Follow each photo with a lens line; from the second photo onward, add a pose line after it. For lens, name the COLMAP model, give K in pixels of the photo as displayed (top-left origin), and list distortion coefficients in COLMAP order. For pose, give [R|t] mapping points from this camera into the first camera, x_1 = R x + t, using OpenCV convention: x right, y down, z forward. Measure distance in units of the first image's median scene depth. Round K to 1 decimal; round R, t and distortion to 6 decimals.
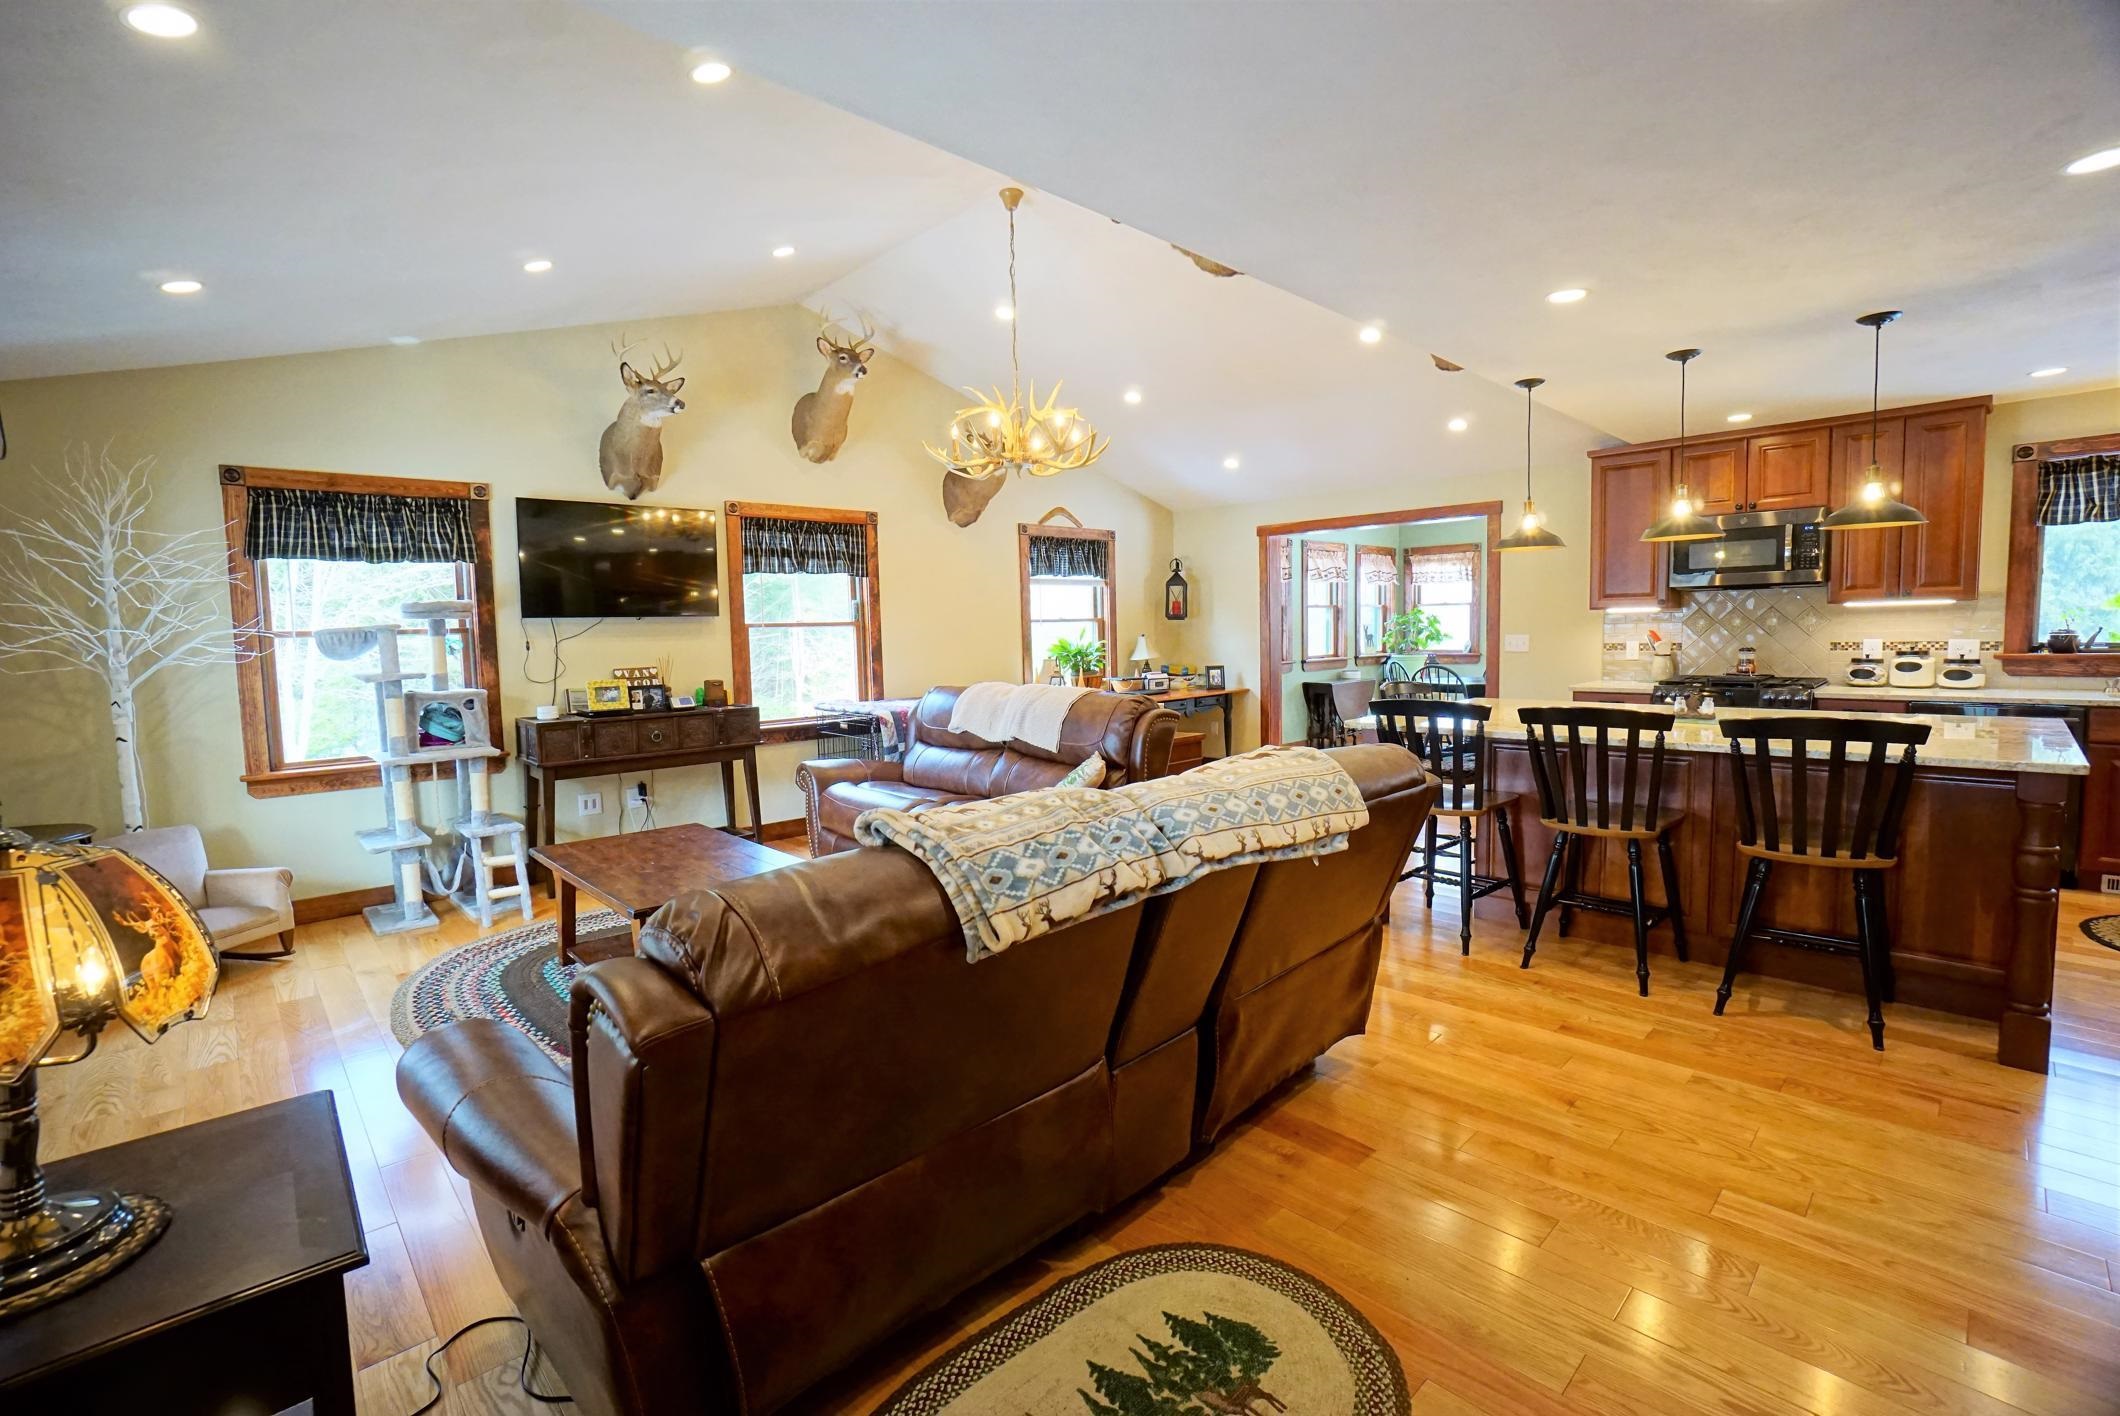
lens RADIAL K [[960.3, 0, 1060.0], [0, 960.3, 708.0], [0, 0, 1]] dist [-0.046070, 0.021074]
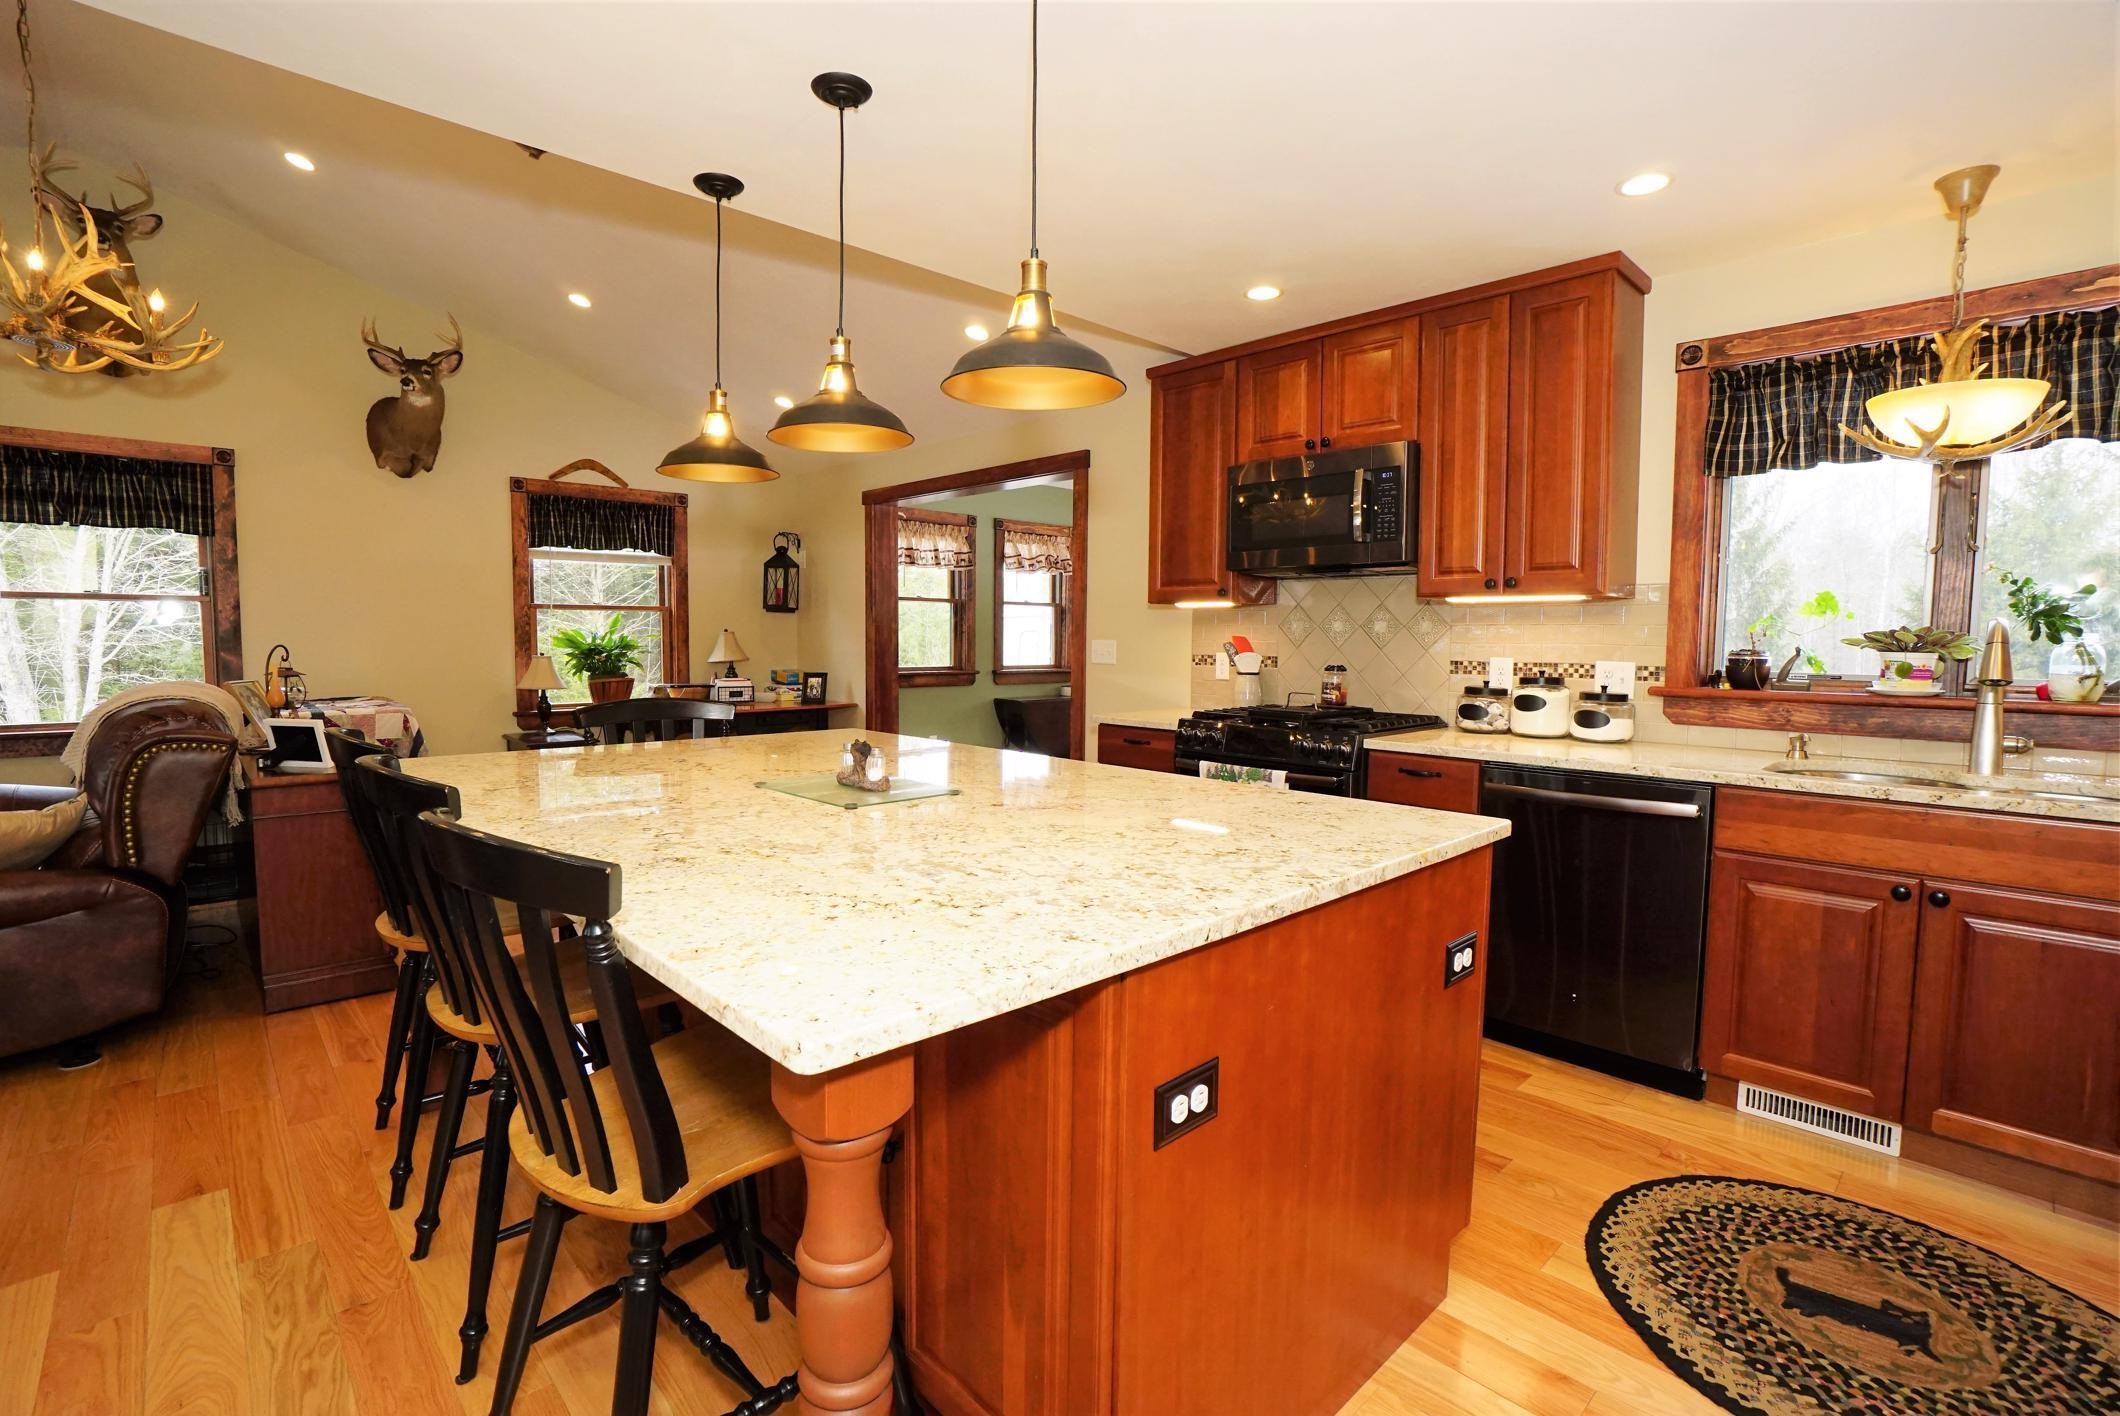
lens RADIAL K [[973.1, 0, 1060.0], [0, 973.1, 708.0], [0, 0, 1]] dist [-0.060786, 0.023155]
pose [[0.999523, 0.030815, -0.002011, 0.533719], [-0.030828, 0.999501, -0.006879, -0.024045], [0.001798, 0.006937, 0.999974, 0.329189]]
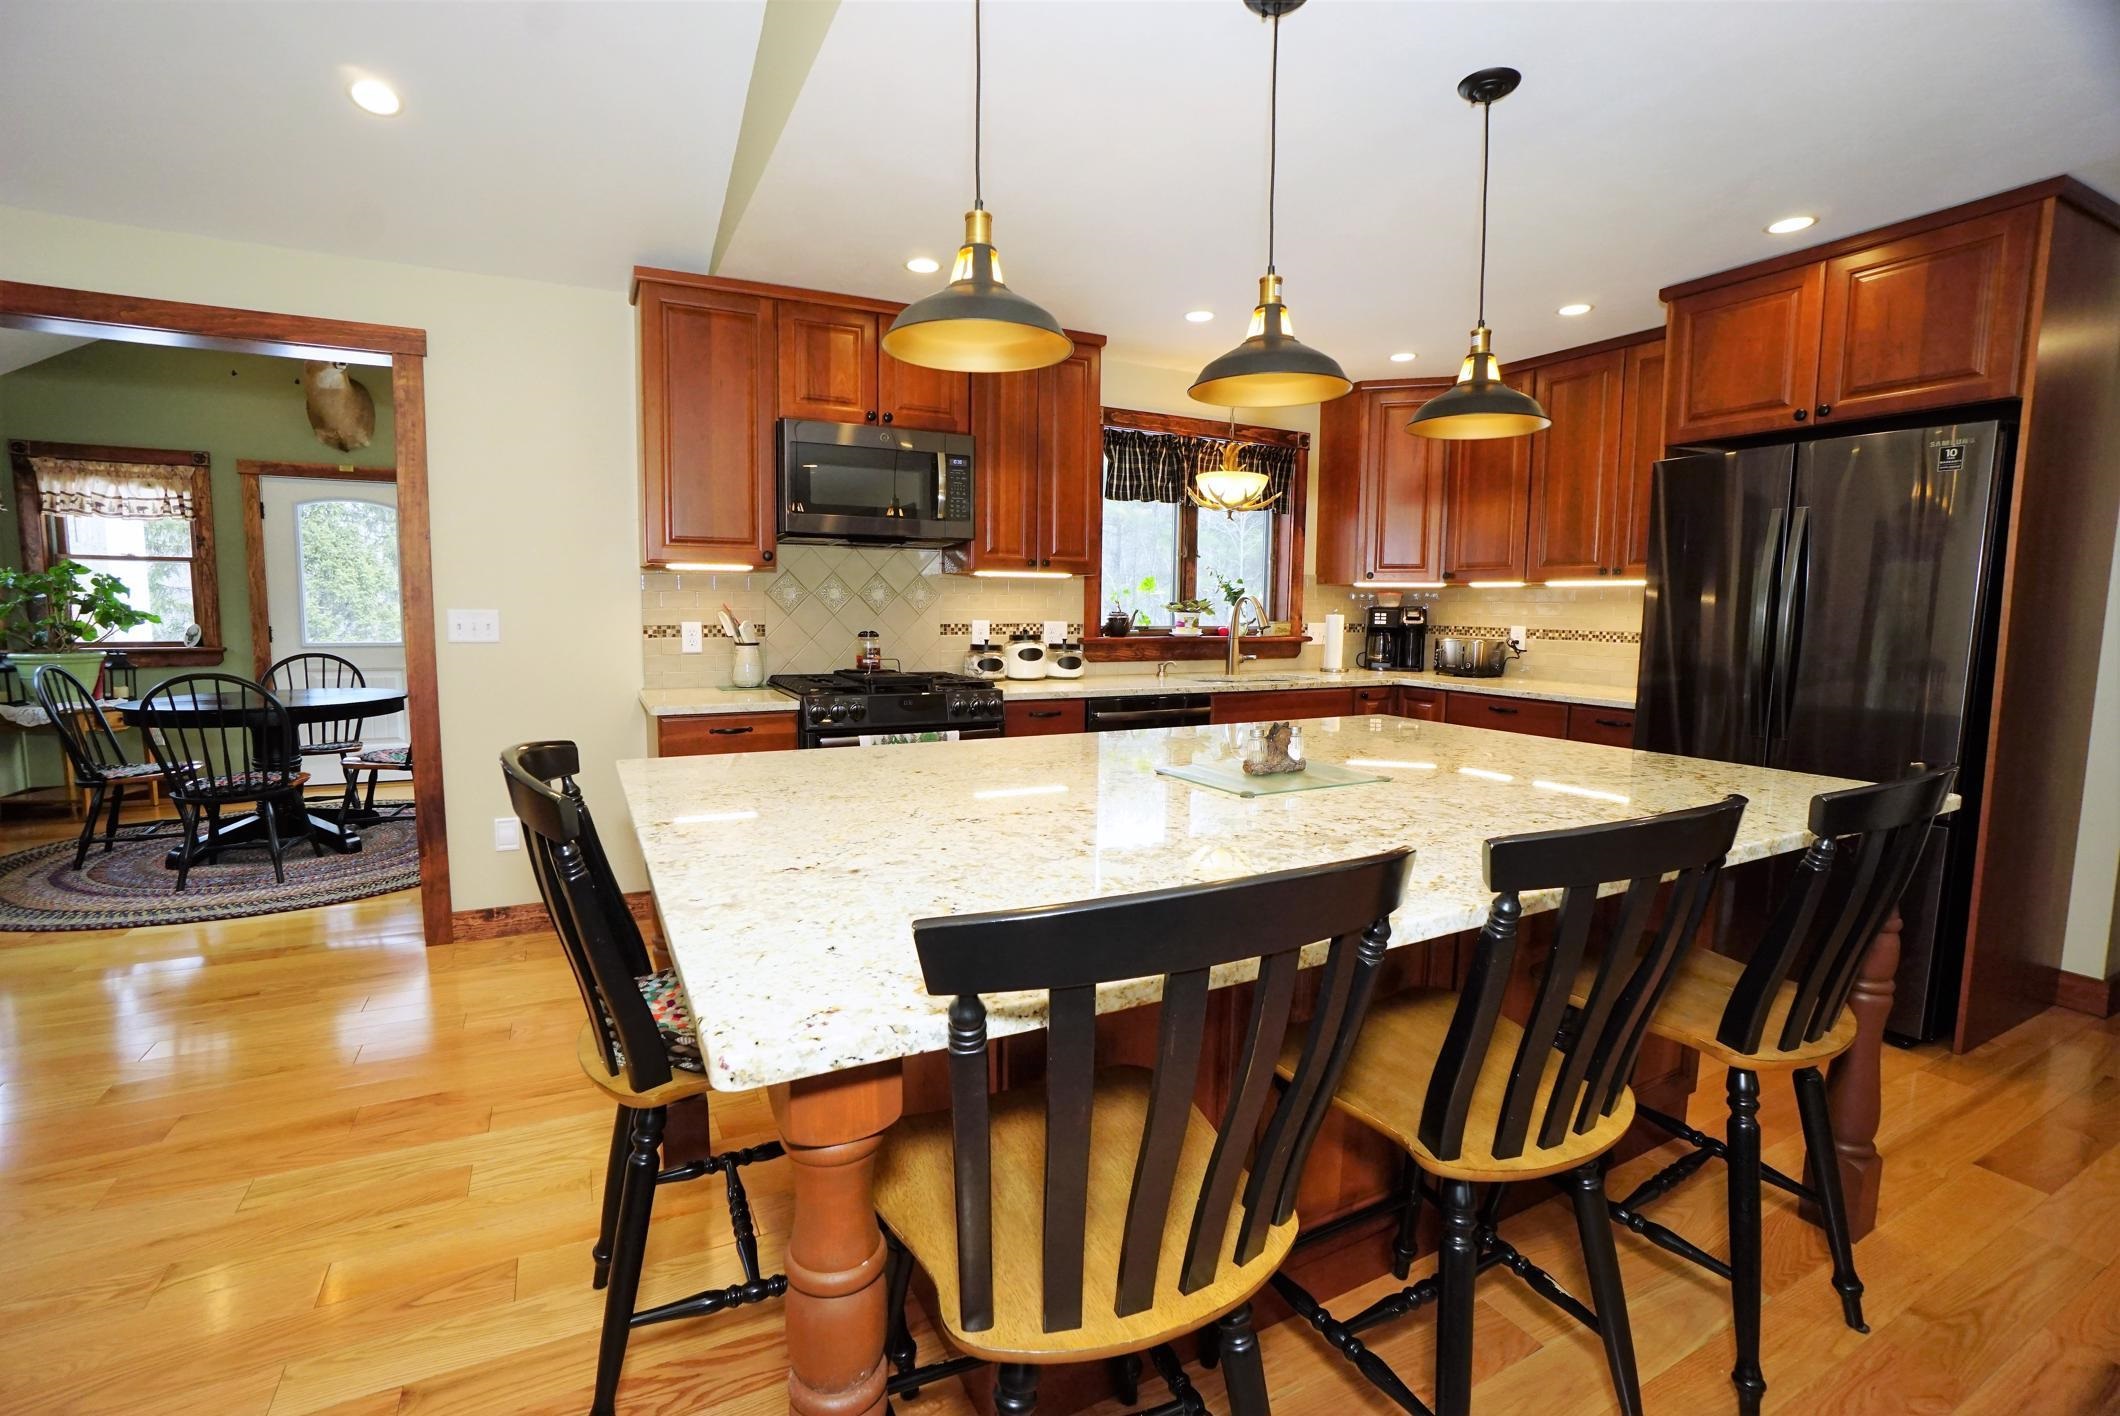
lens RADIAL K [[942.5, 0, 1031.9], [0, 942.5, 703.5], [0, 0, 1]] dist [-0.040587, 0.000065]
pose [[0.284683, -0.071268, 0.955969, 0.107416], [0.063552, 0.996442, 0.055359, -0.041721], [-0.956513, 0.044994, 0.288200, 0.683640]]
